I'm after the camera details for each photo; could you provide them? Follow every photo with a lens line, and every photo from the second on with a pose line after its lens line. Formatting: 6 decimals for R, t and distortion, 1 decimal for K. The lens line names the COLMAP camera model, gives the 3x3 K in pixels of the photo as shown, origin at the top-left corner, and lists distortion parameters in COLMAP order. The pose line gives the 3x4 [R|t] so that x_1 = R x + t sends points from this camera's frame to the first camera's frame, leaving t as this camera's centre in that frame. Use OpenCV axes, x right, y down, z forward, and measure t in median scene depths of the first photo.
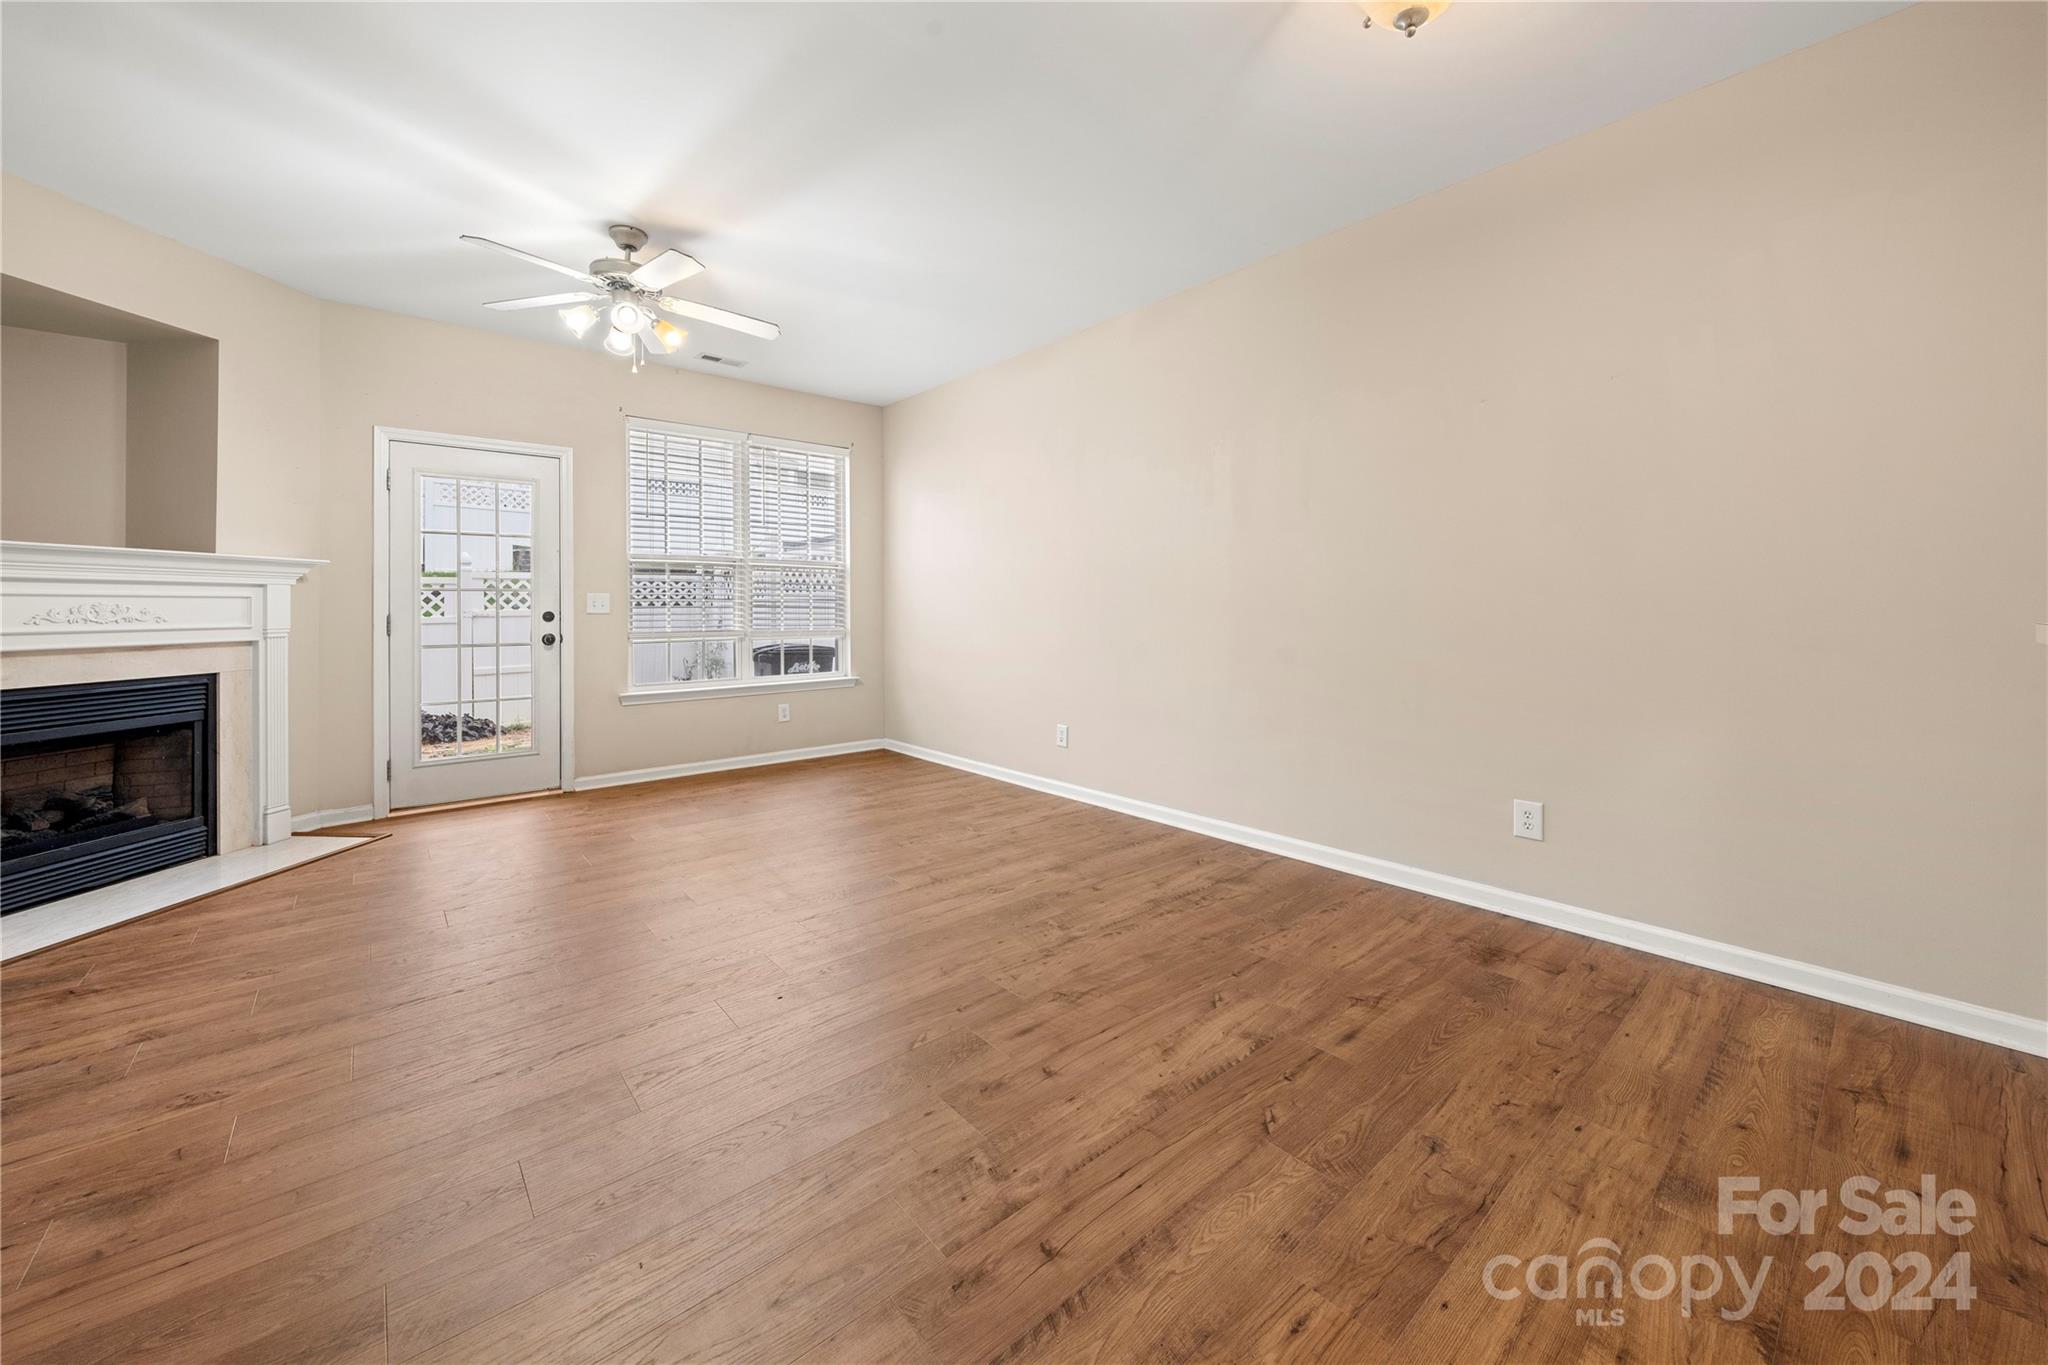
lens RADIAL K [[744.4, 0, 1069.0], [0, 744.4, 614.3], [0, 0, 1]] dist [-0.007899, 0.000268]
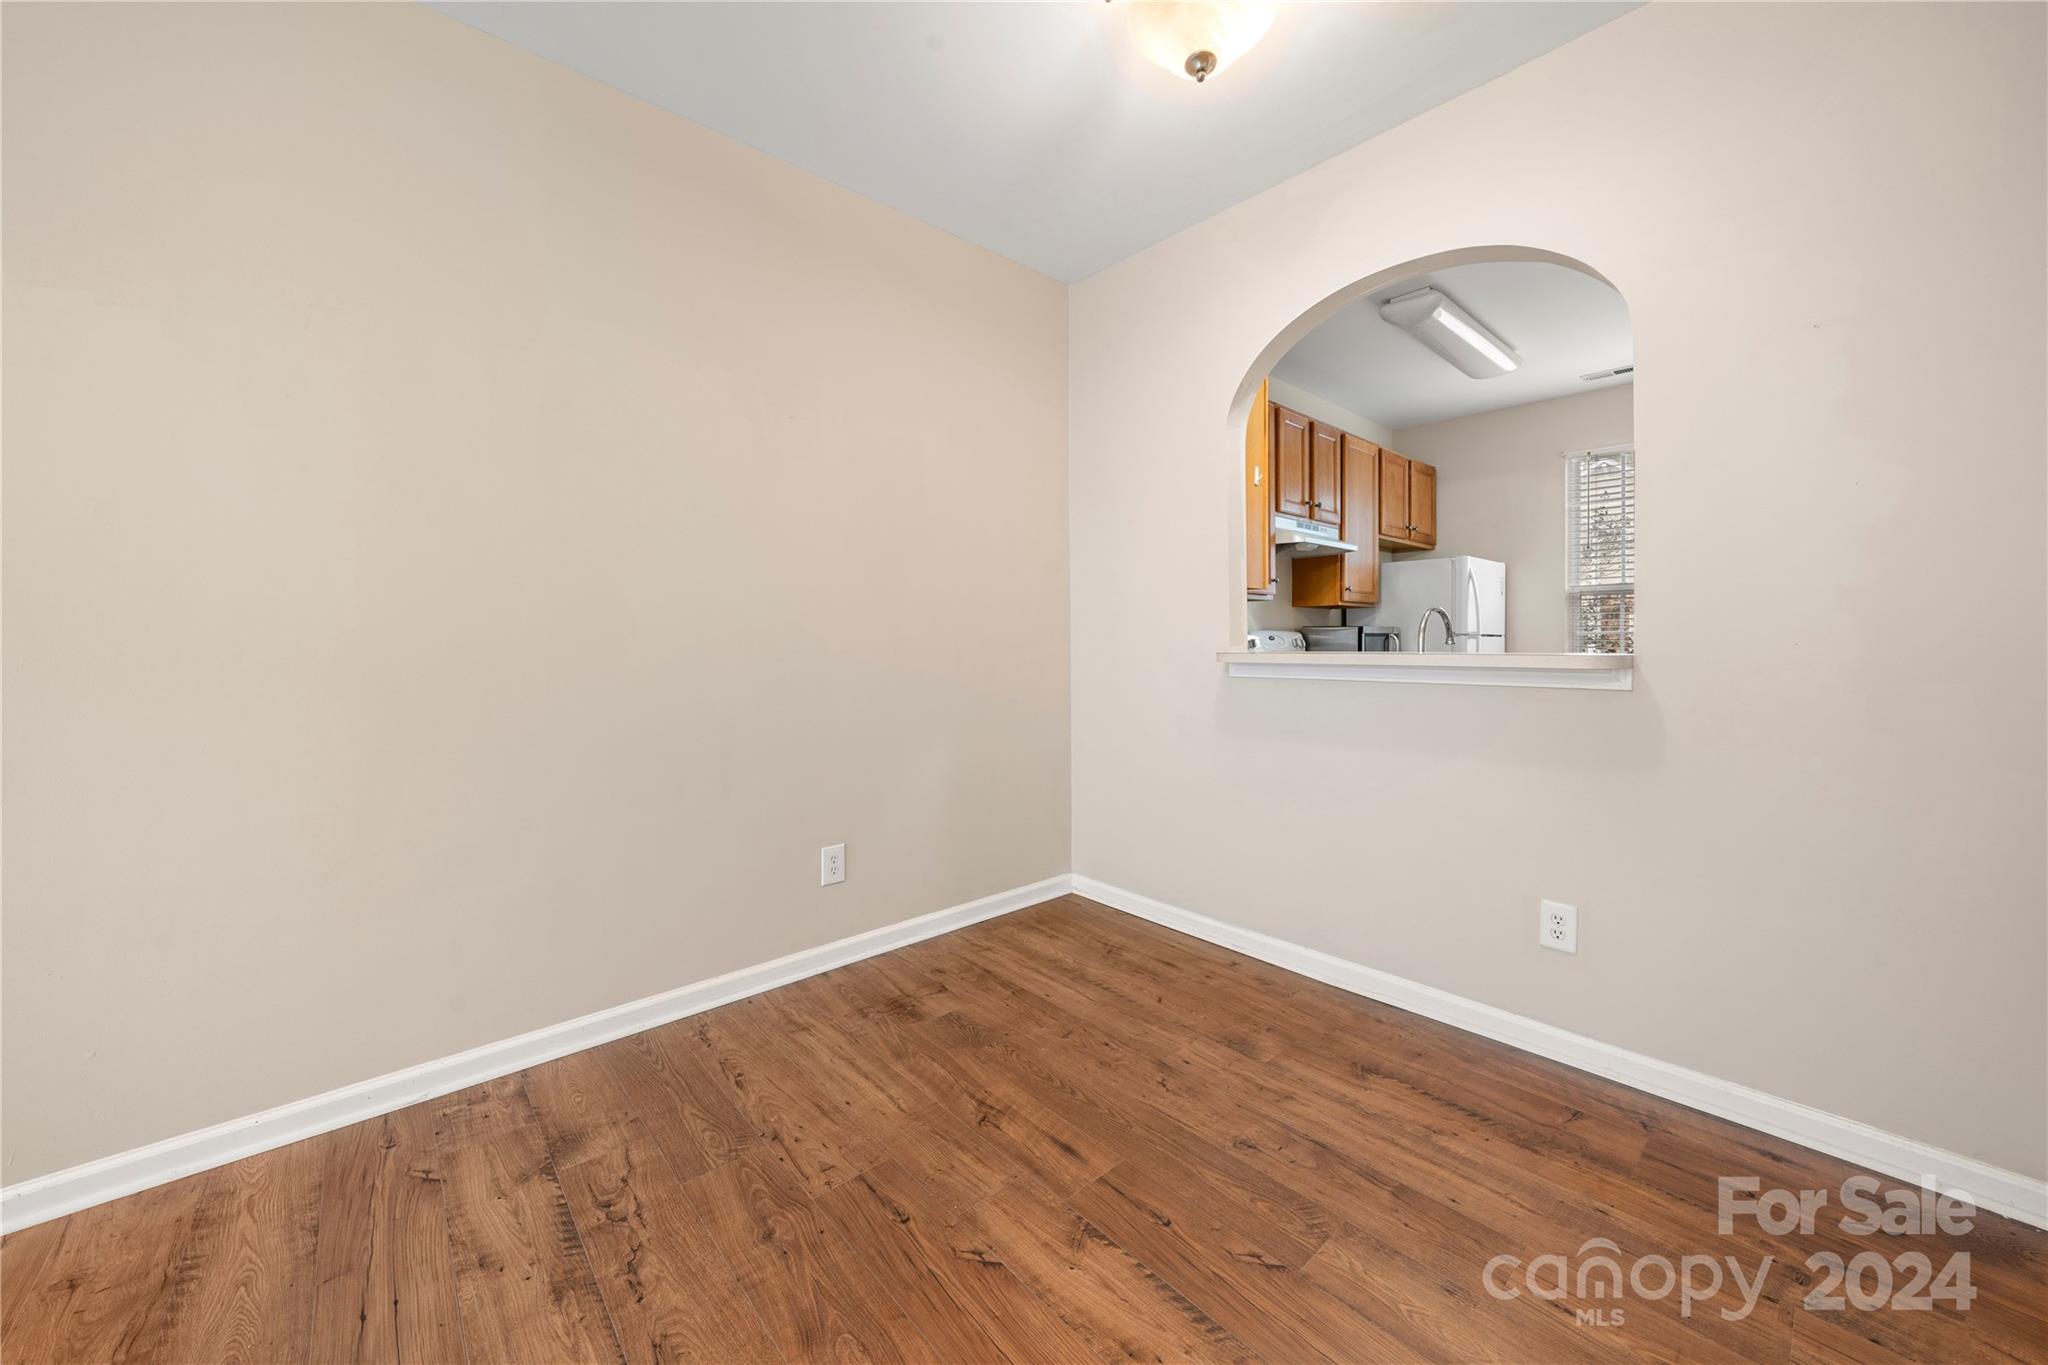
lens RADIAL K [[744.4, 0, 1023.1], [0, 744.4, 662.1], [0, 0, 1]] dist [-0.007899, 0.000268]
pose [[0.052256, -0.025456, 0.998309, -0.298531], [0.017015, 0.999553, 0.024597, -0.000961], [-0.998489, 0.015701, 0.052666, 0.664529]]
